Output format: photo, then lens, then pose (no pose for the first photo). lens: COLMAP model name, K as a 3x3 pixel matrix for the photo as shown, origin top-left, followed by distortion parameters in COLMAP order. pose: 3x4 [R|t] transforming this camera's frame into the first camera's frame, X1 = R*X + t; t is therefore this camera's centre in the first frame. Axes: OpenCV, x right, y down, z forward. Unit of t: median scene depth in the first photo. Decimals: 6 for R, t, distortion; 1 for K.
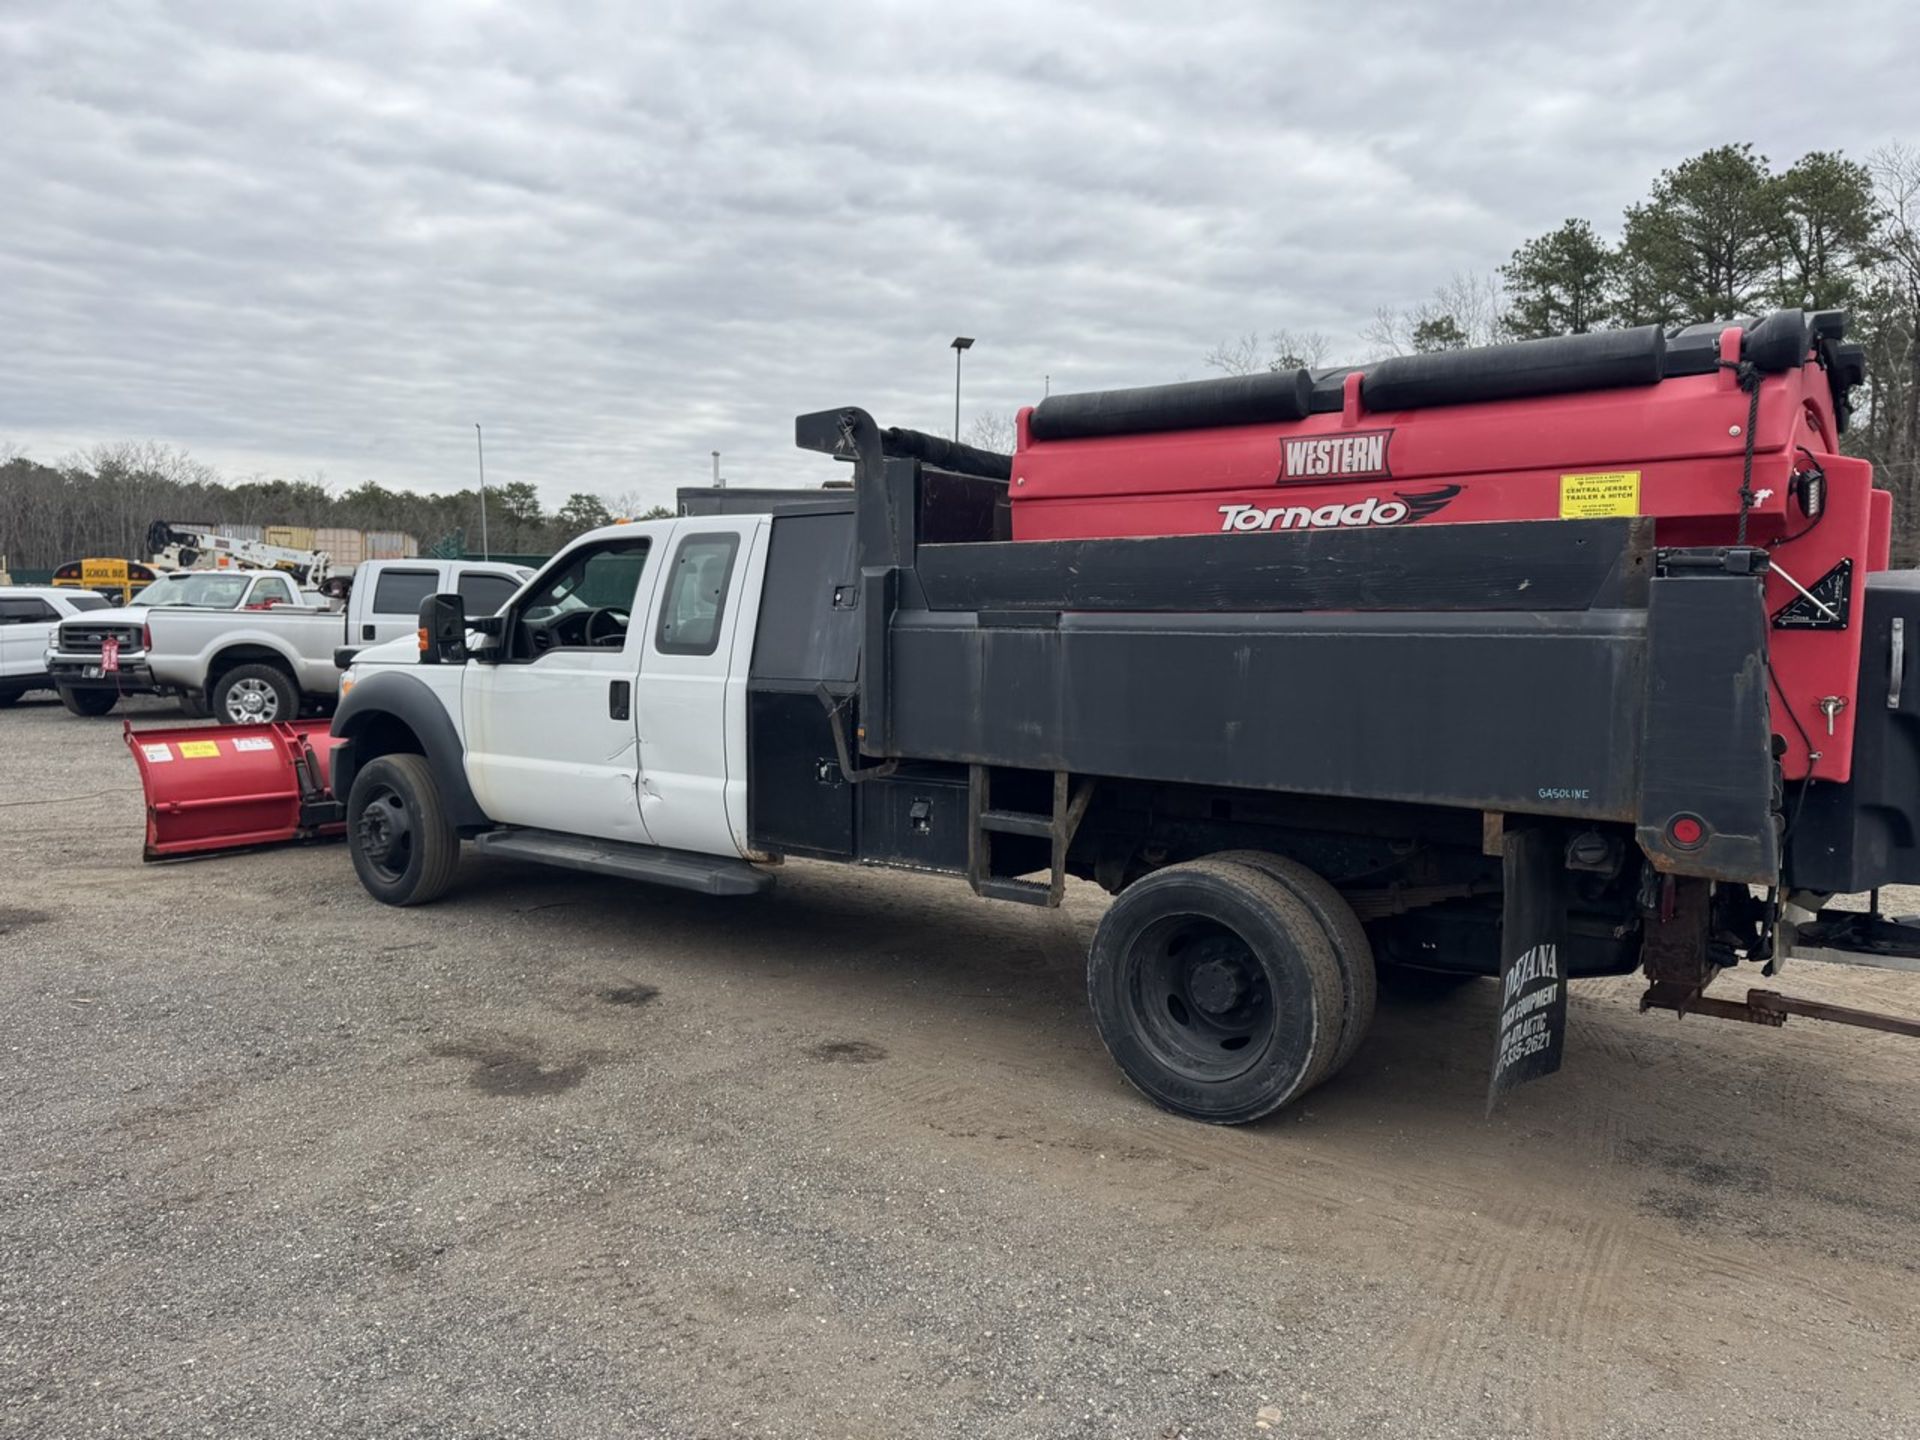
lens RADIAL K [[1330.1, 0, 960.0], [0, 1330.1, 720.0], [0, 0, 1]] dist [0.133413, -0.216021]
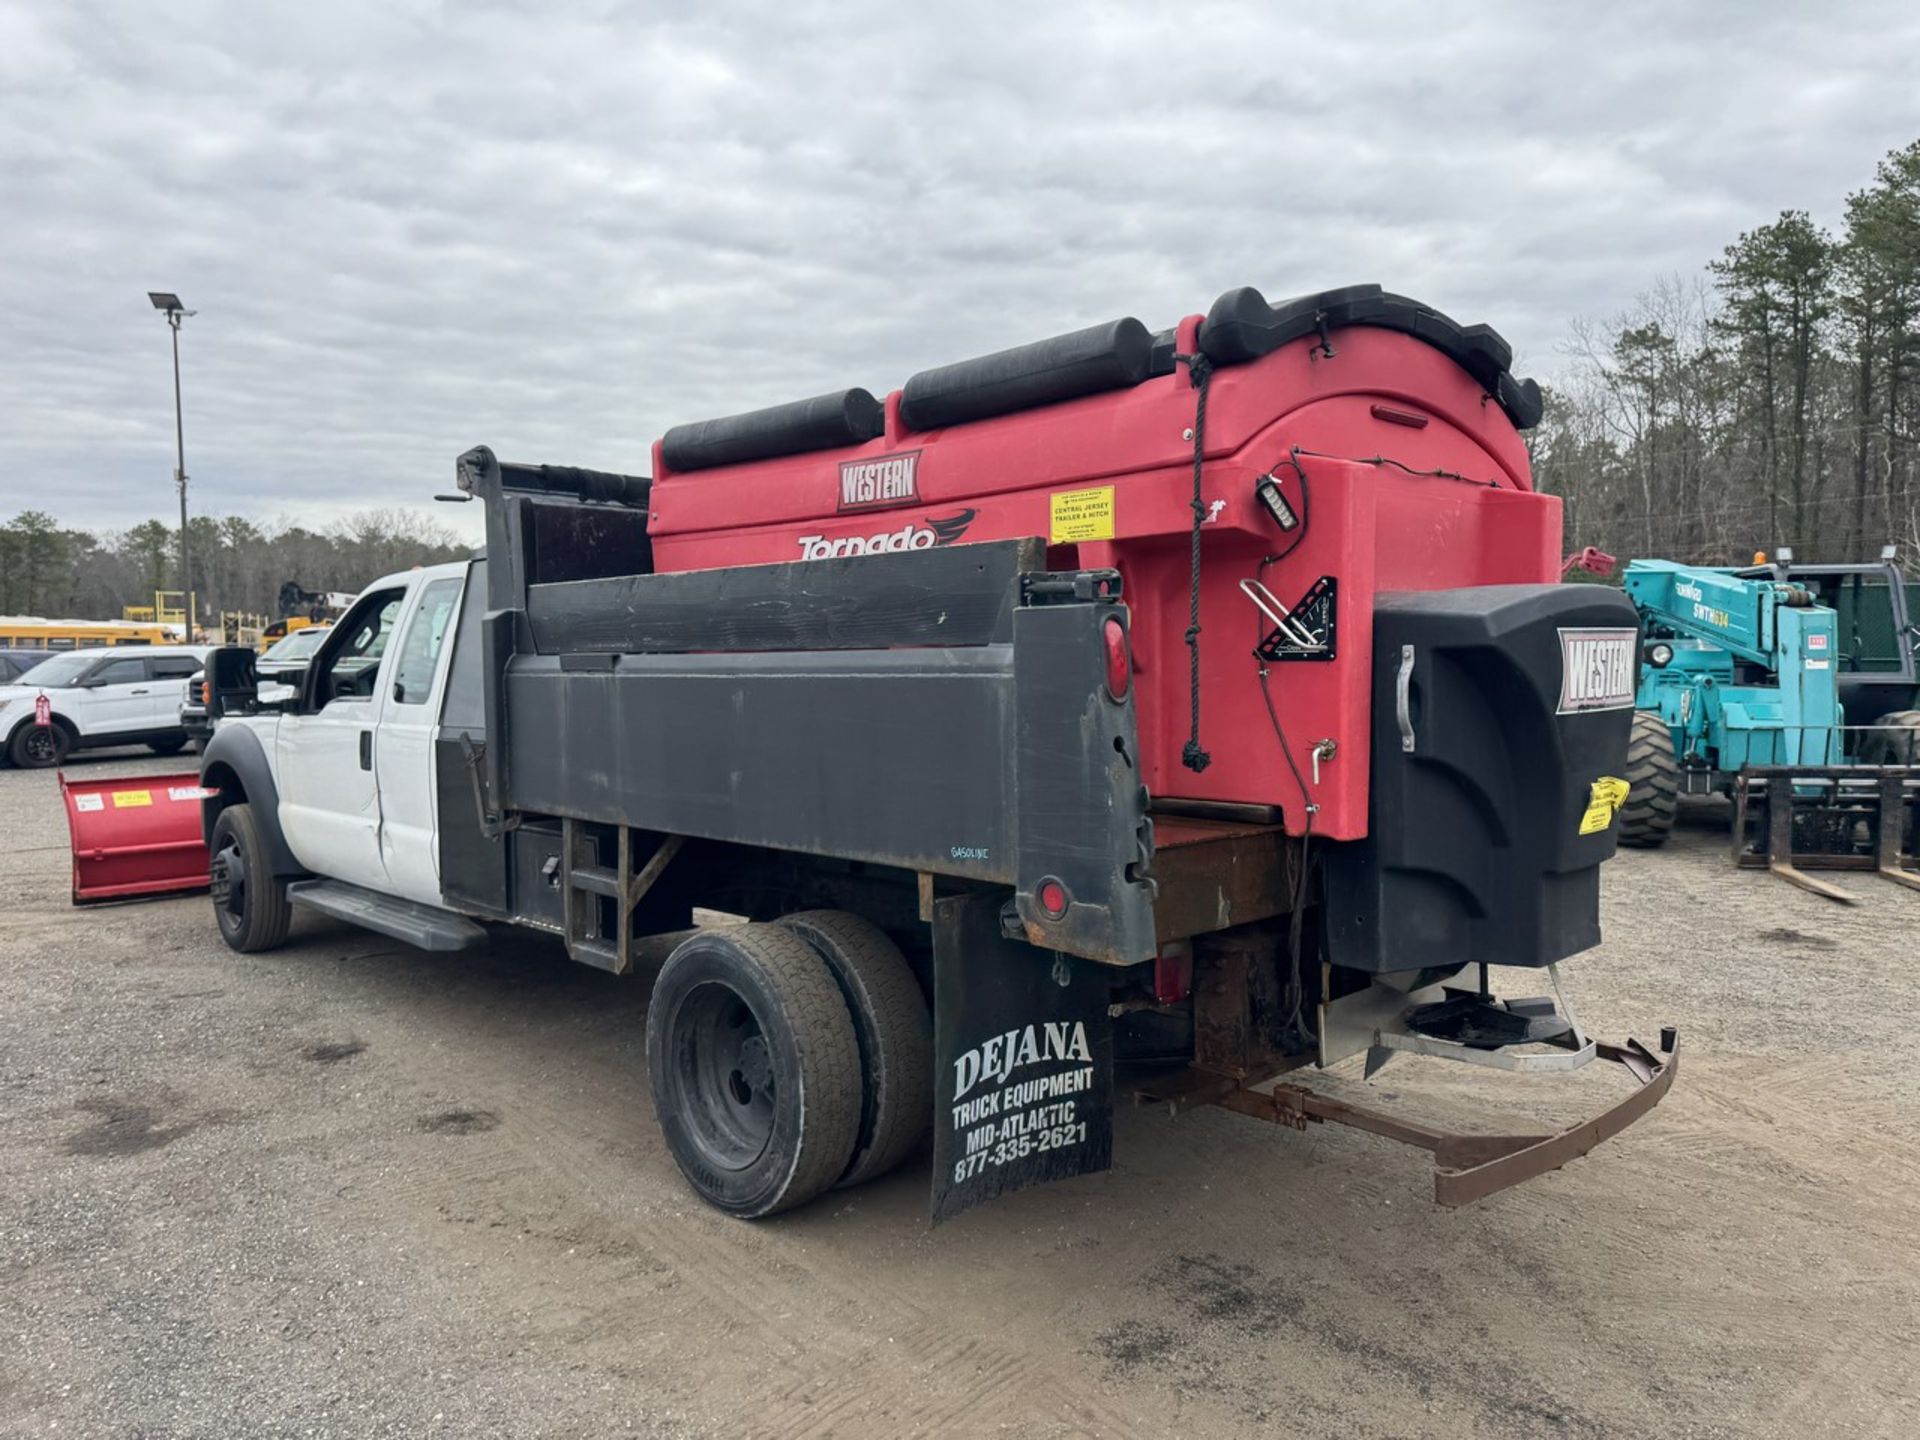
lens RADIAL K [[1347.6, 0, 956.2], [0, 1347.6, 701.7], [0, 0, 1]] dist [0.062821, -0.077700]
pose [[0.987317, -0.015261, -0.158027, 0.447588], [0.008553, 0.999037, -0.043043, -0.004966], [0.158532, 0.041145, 0.986496, 0.100828]]
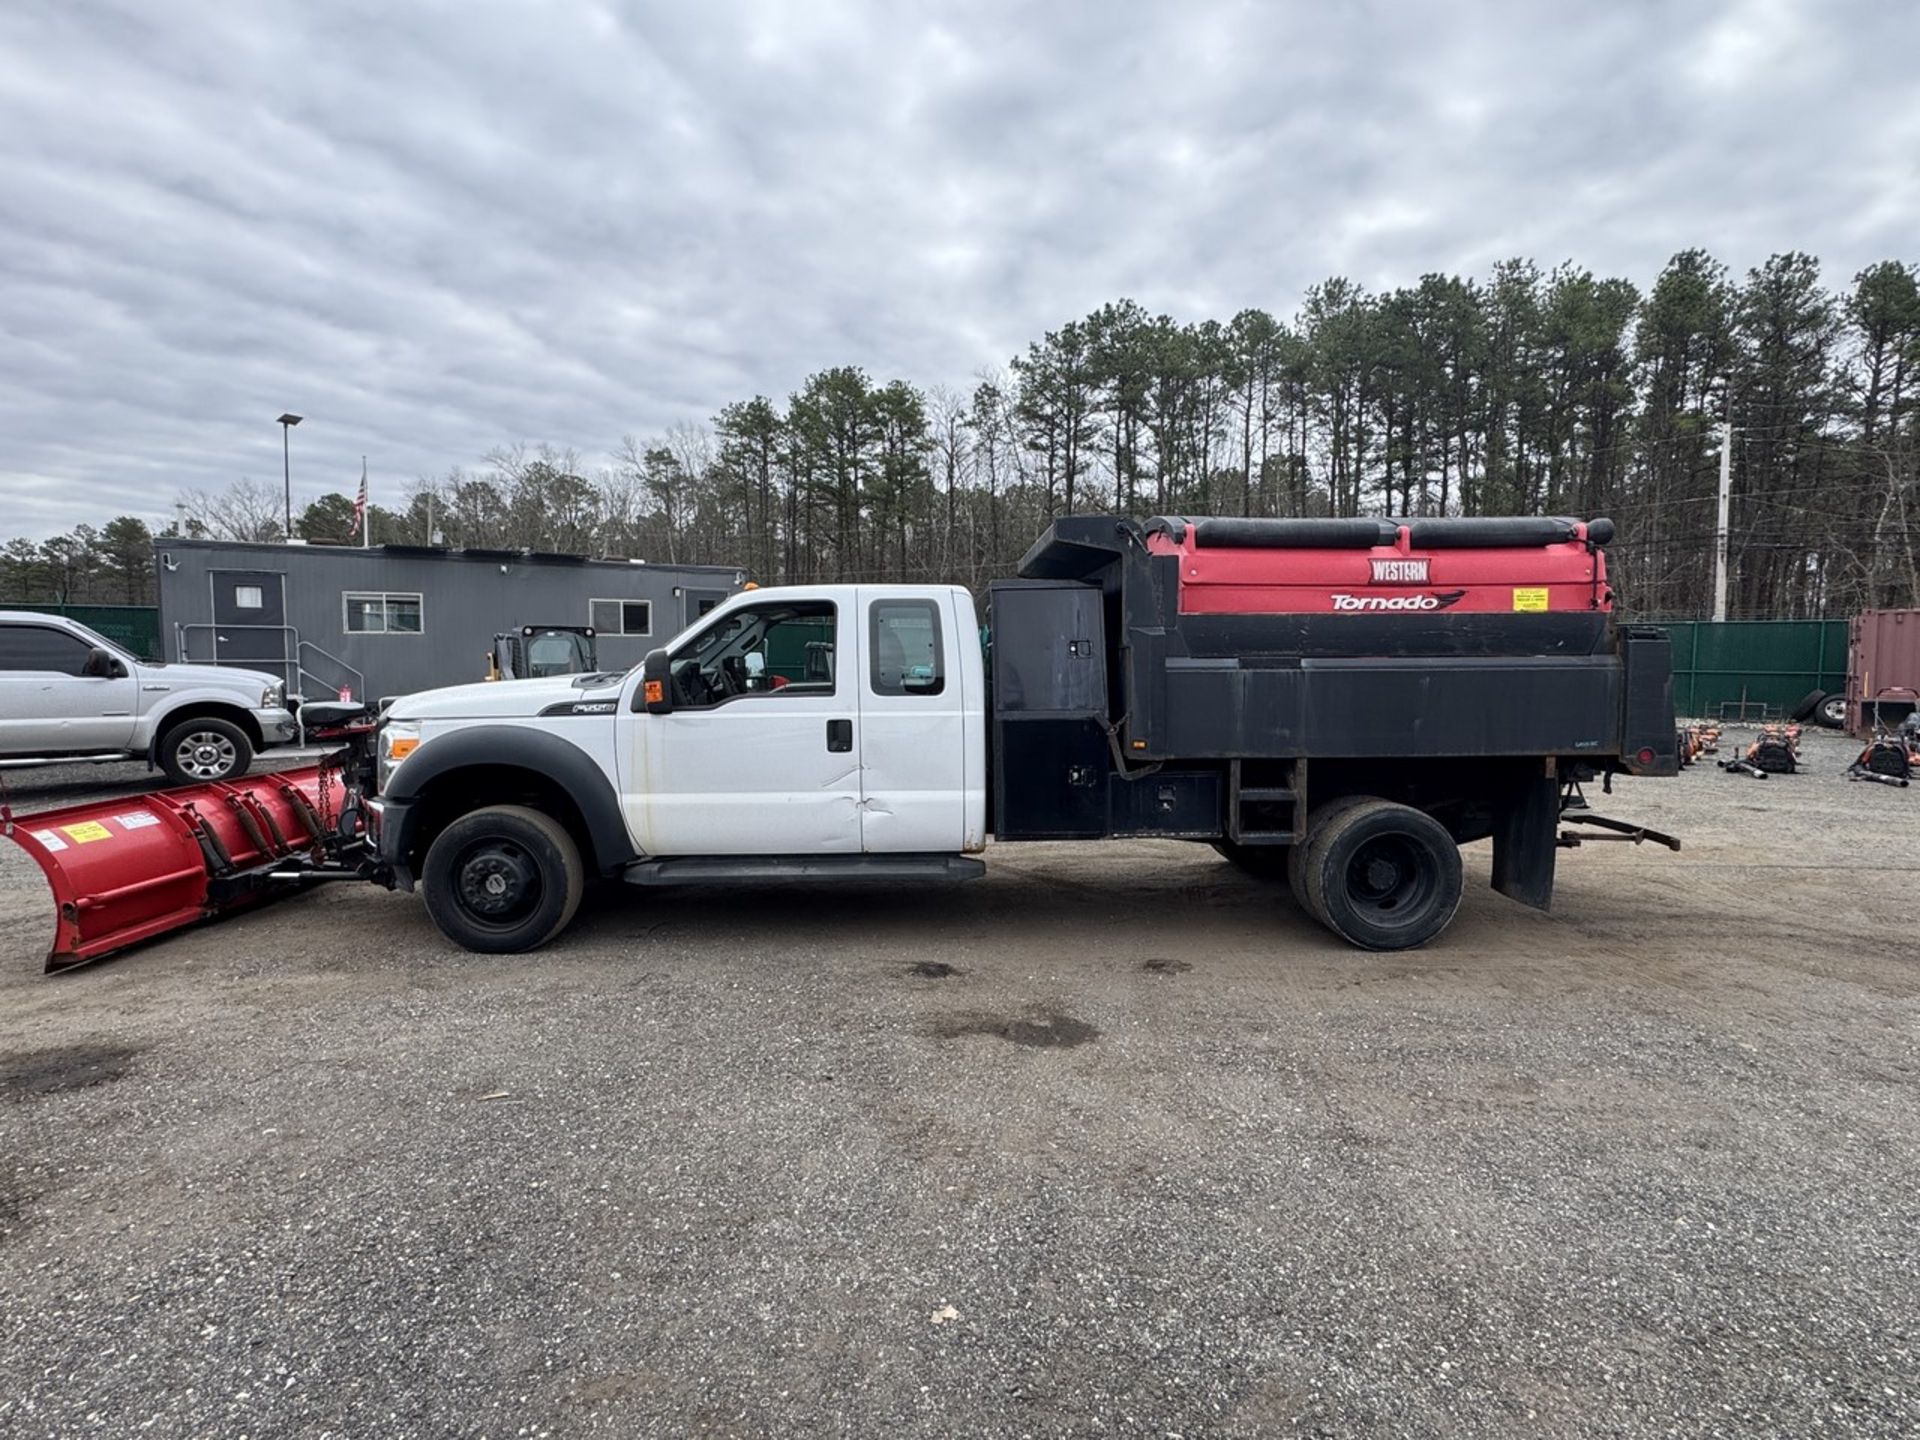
lens RADIAL K [[971.4, 0, 954.5], [0, 971.4, 716.2], [0, 0, 1]] dist [-0.002870, -0.000590]
pose [[0.781708, -0.049050, 0.621713, -0.953380], [0.059148, 0.998240, 0.004386, -0.040206], [-0.620834, 0.033345, 0.783233, 0.338747]]
